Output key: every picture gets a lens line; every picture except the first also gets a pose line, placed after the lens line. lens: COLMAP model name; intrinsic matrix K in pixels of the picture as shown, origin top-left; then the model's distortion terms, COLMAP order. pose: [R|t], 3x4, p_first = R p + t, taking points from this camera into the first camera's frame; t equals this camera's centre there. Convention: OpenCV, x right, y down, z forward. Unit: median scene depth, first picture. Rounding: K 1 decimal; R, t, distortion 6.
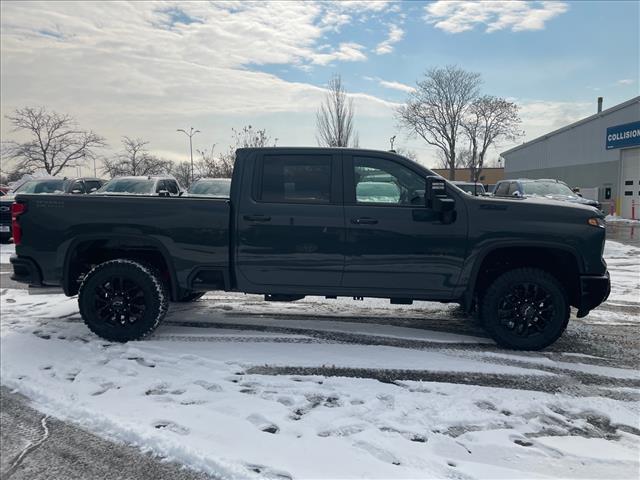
lens RADIAL K [[489.0, 0, 320.0], [0, 489.0, 240.0], [0, 0, 1]] dist [0.096573, -0.110112]
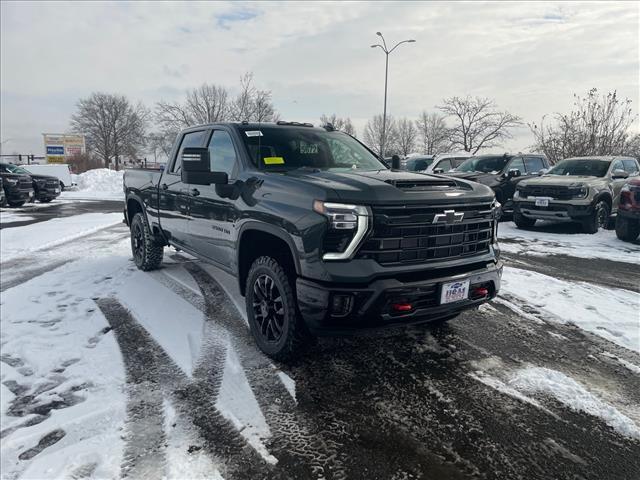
lens RADIAL K [[478.9, 0, 320.0], [0, 478.9, 240.0], [0, 0, 1]] dist [0.091539, -0.117749]
pose [[0.605218, 0.117168, -0.787390, 0.137803], [-0.082605, 0.993013, 0.084273, -0.005984], [0.791762, 0.014039, 0.610668, 0.073317]]
